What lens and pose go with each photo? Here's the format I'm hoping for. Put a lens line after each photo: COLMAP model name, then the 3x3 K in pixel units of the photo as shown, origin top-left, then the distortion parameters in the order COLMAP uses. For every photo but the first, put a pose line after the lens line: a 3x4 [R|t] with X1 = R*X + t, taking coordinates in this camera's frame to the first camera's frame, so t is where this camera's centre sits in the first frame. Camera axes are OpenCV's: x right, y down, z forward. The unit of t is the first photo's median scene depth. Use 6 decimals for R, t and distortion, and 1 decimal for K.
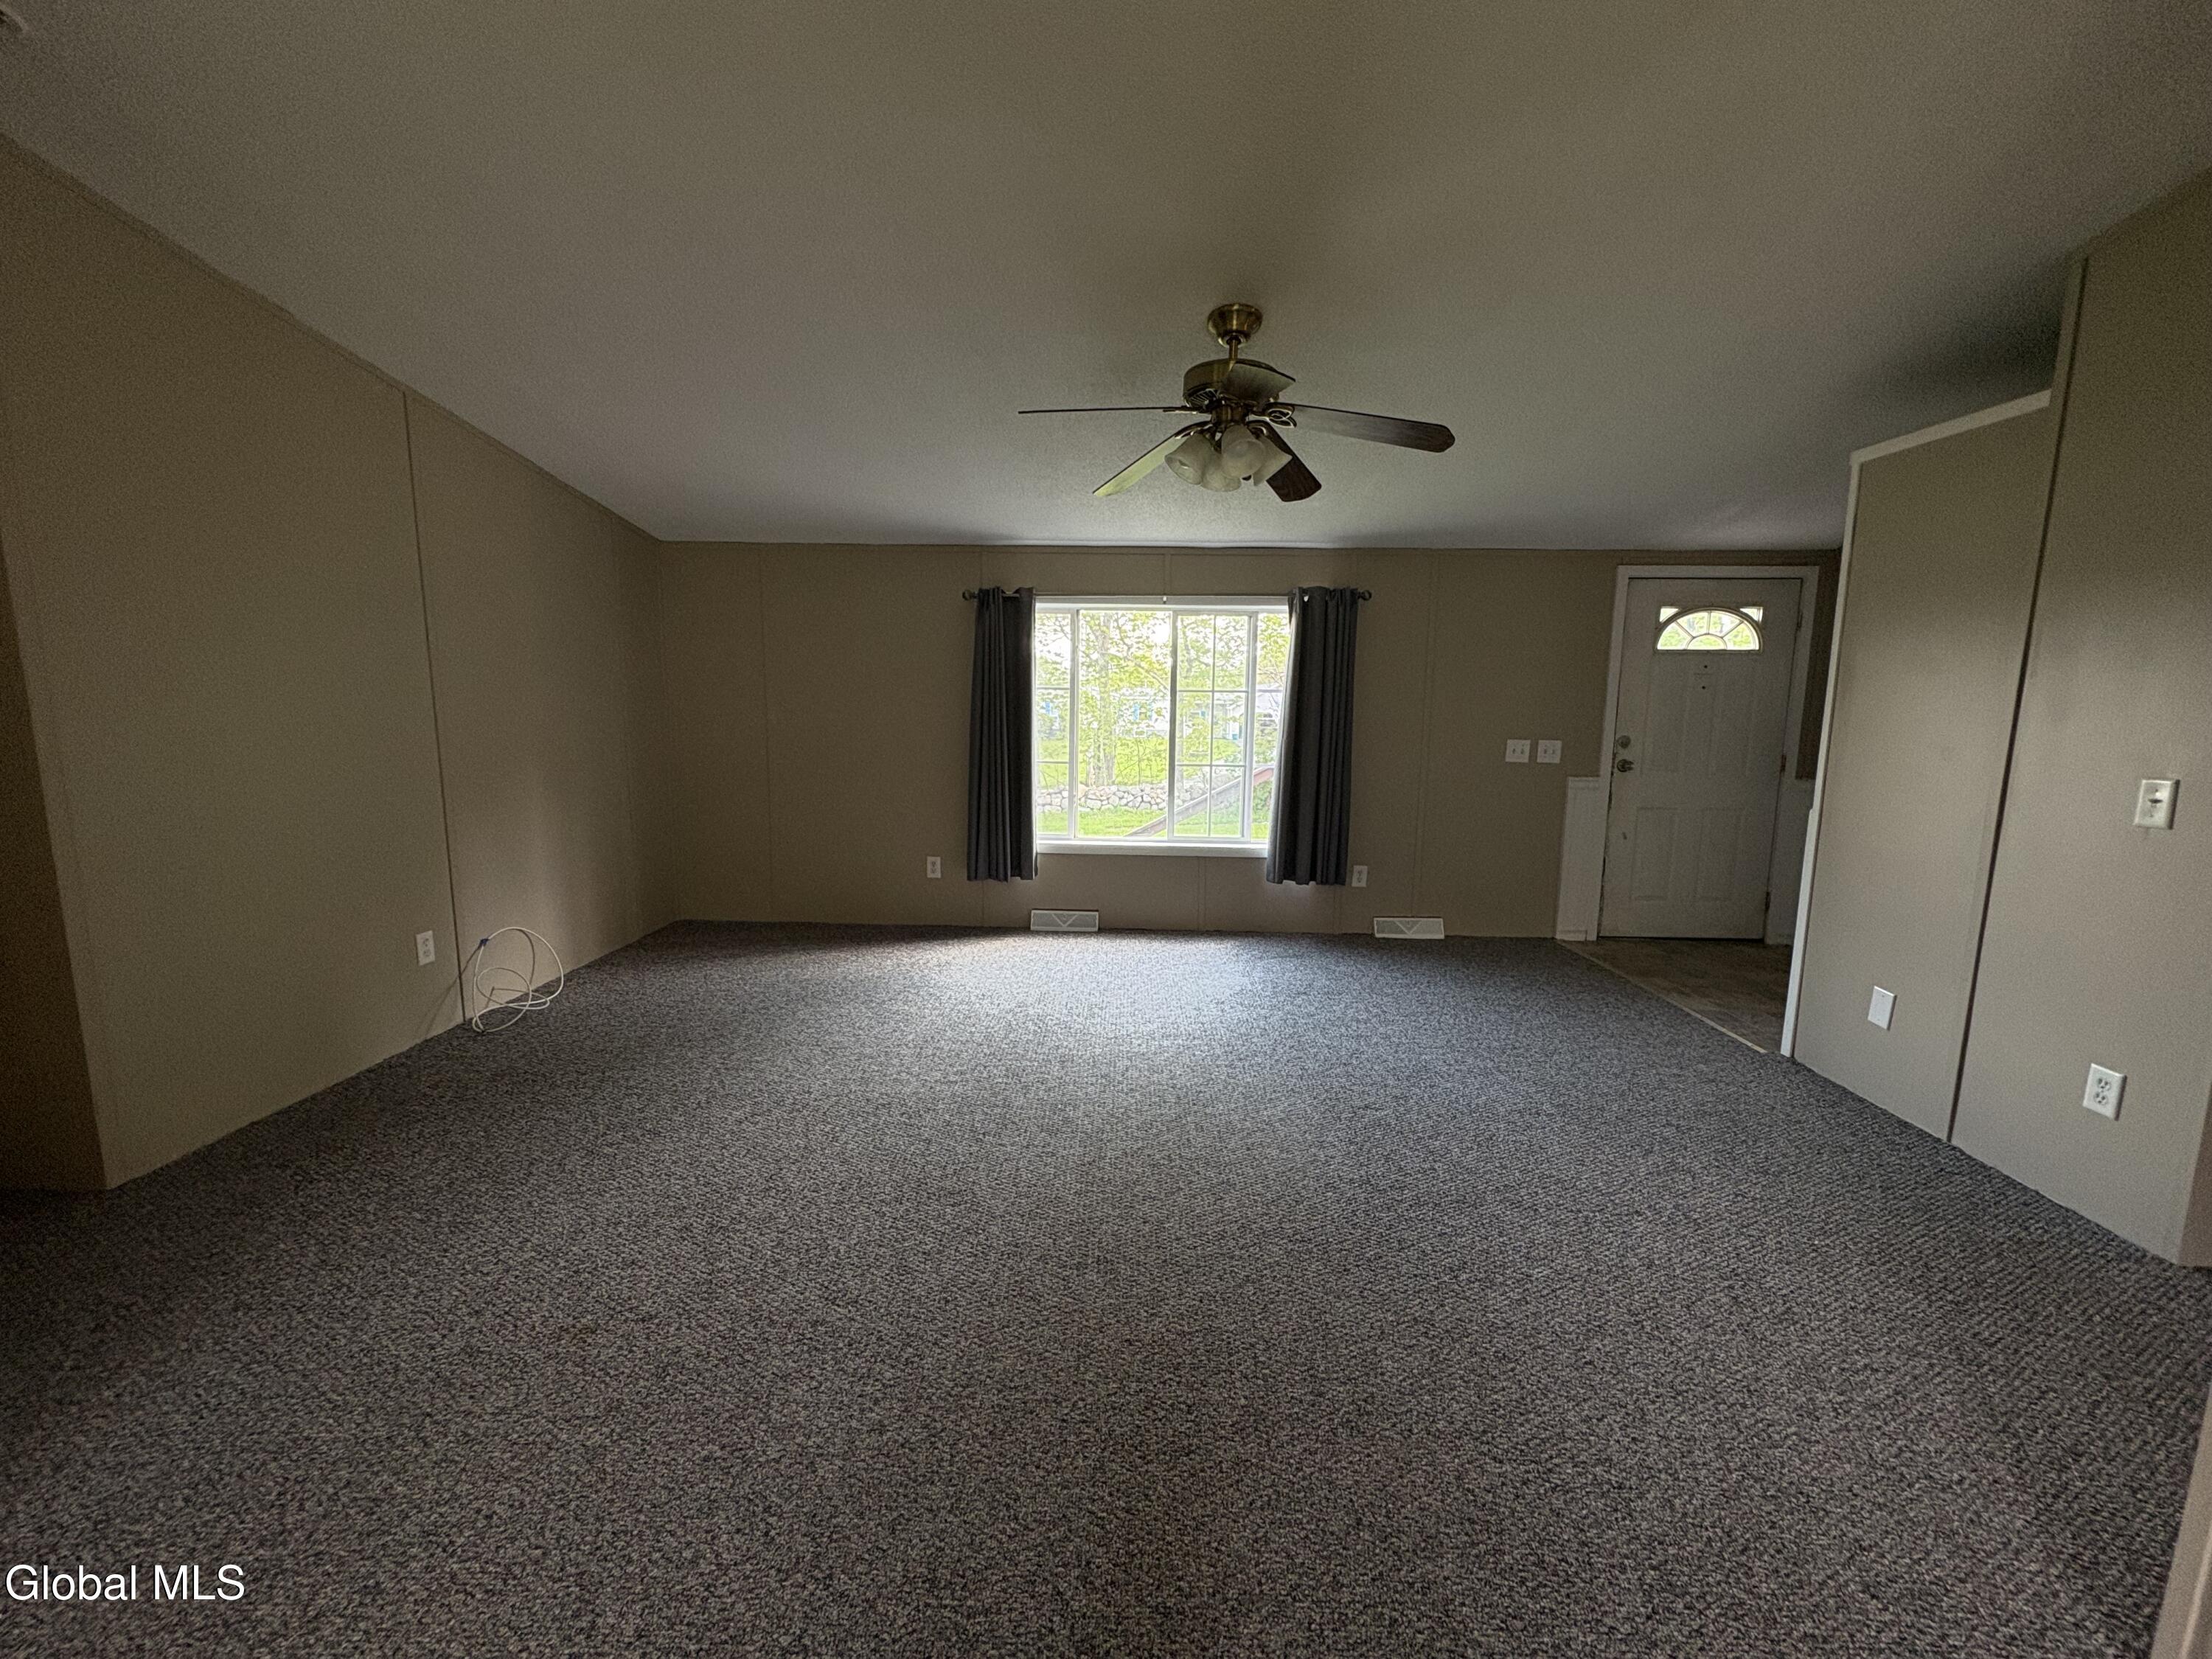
lens RADIAL K [[880.8, 0, 1099.8], [0, 880.8, 834.0], [0, 0, 1]] dist [0.001348, 0.000016]
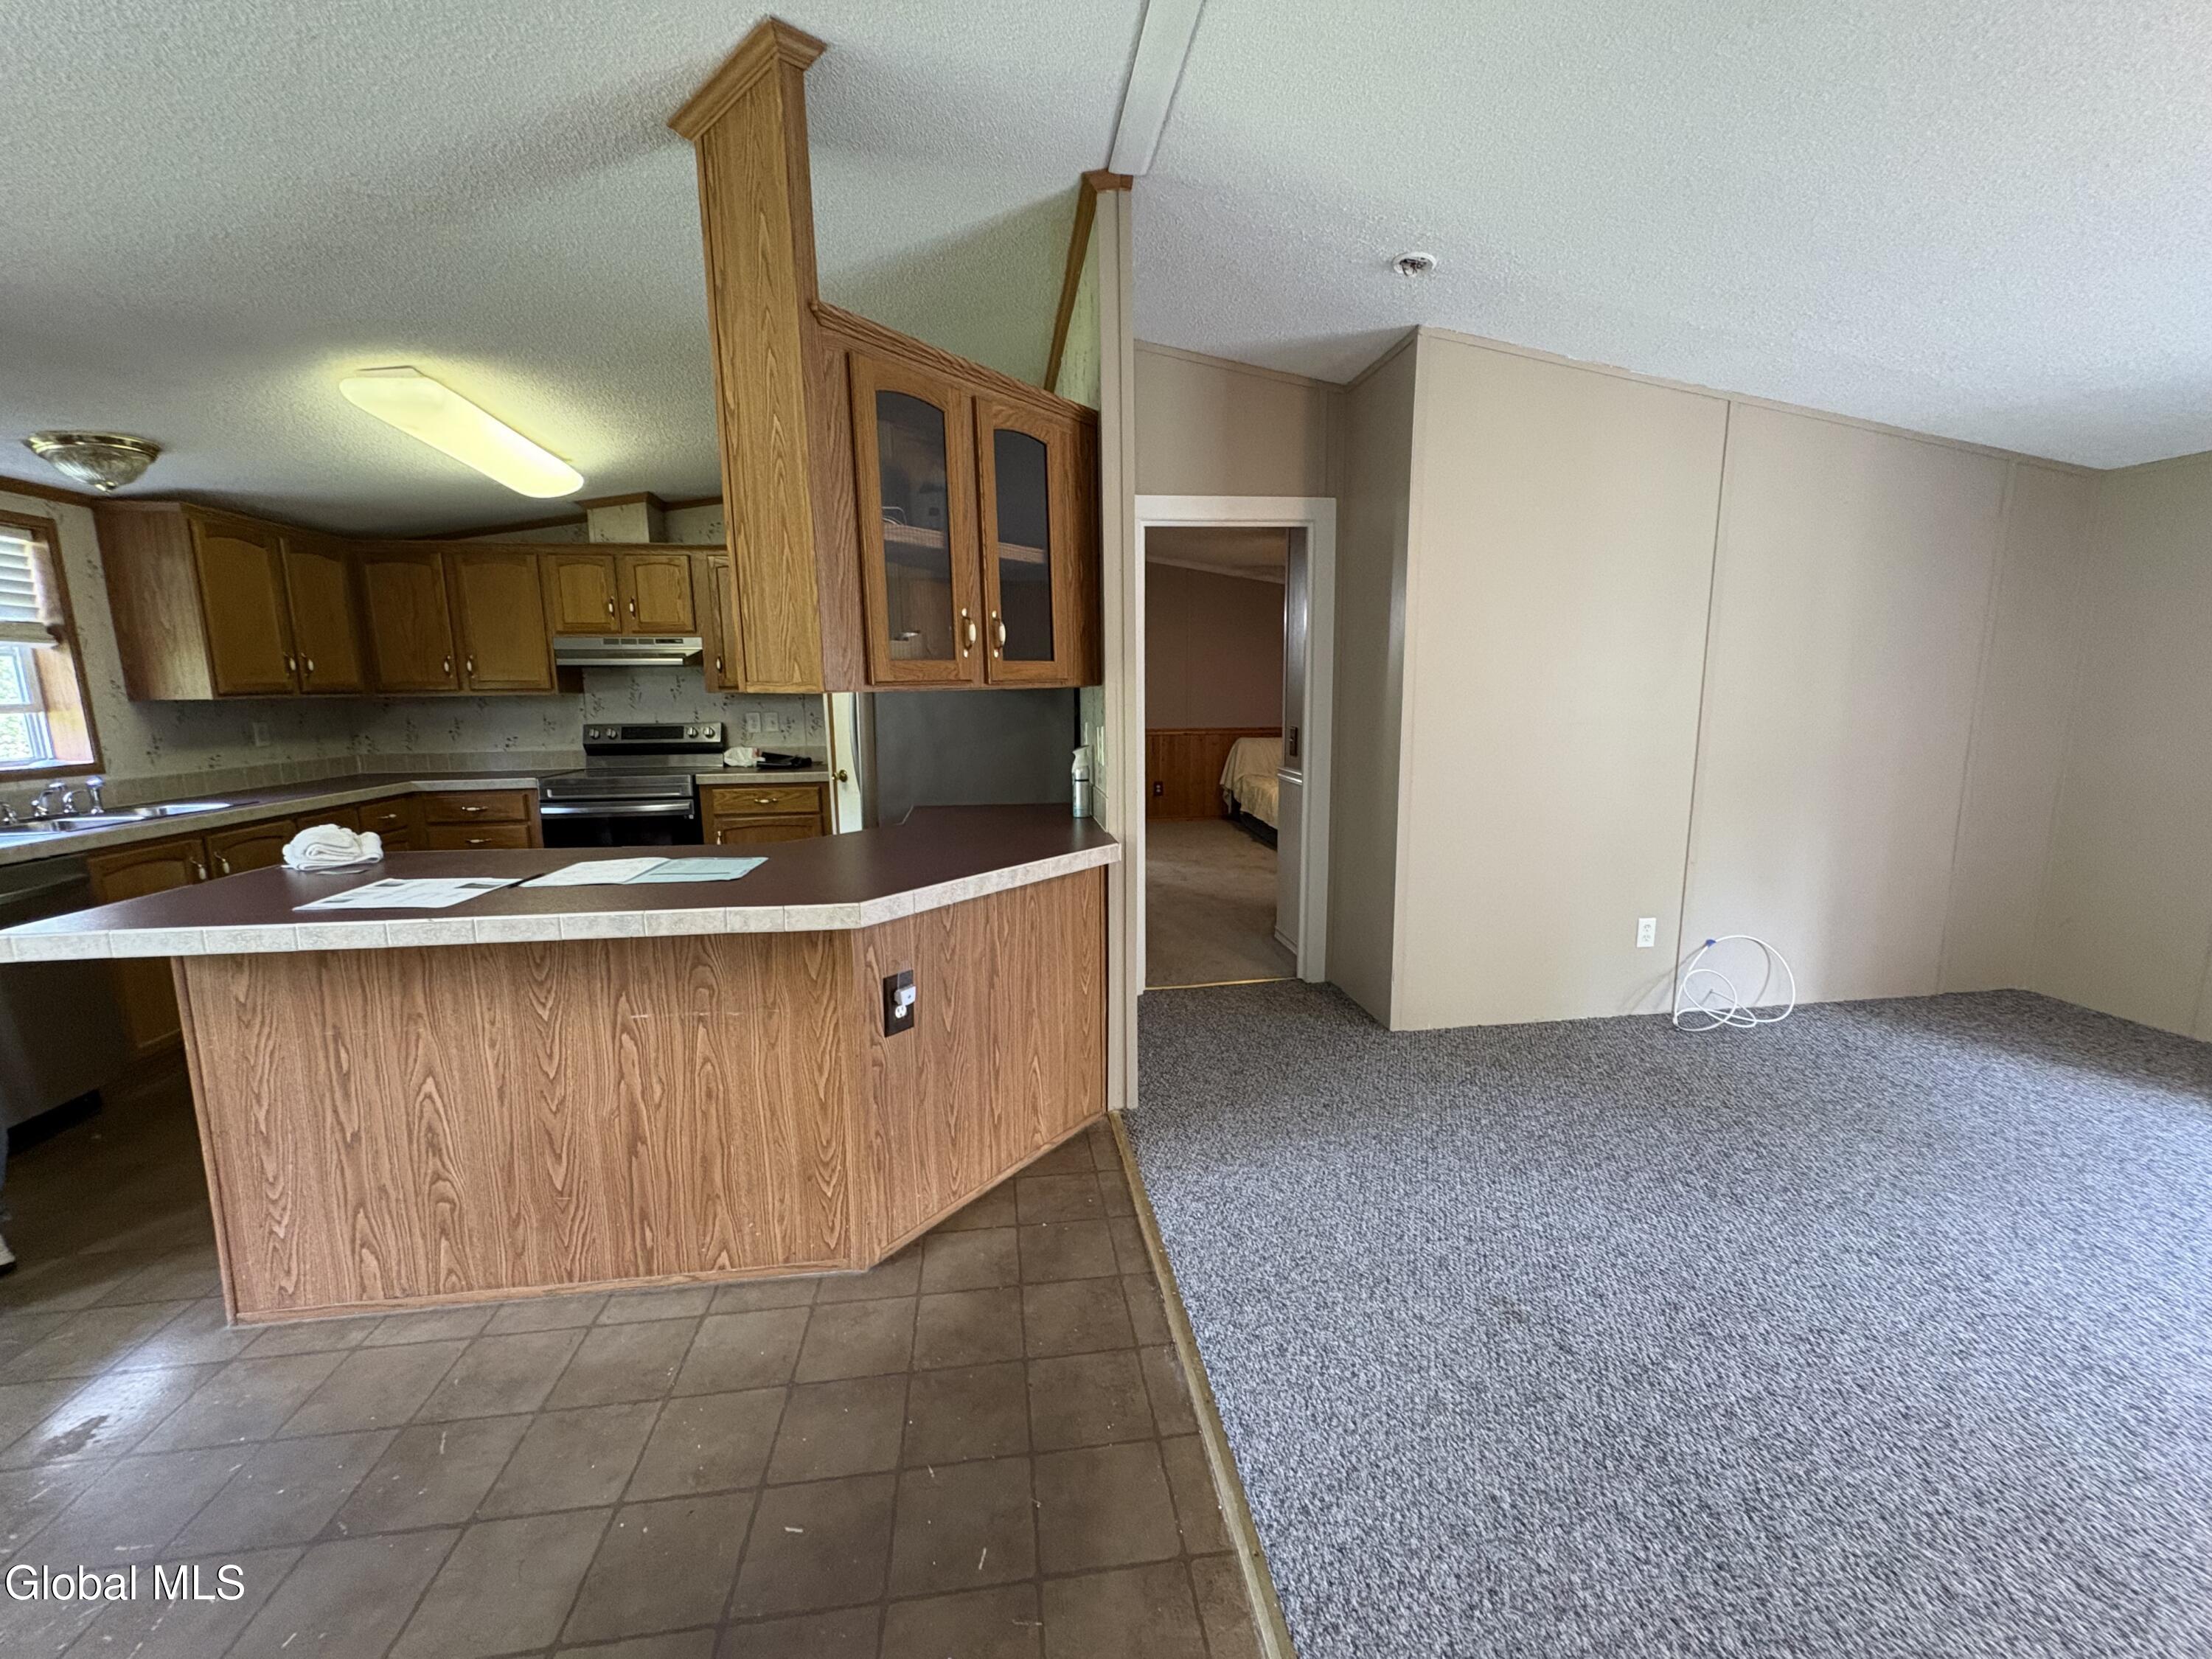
lens RADIAL K [[880.8, 0, 1114.6], [0, 880.8, 834.5], [0, 0, 1]] dist [0.001348, 0.000016]
pose [[0.170421, 0.144842, -0.974668, 0.213134], [-0.129700, 0.983829, 0.123525, -0.051560], [0.976798, 0.105363, 0.186451, 0.217577]]
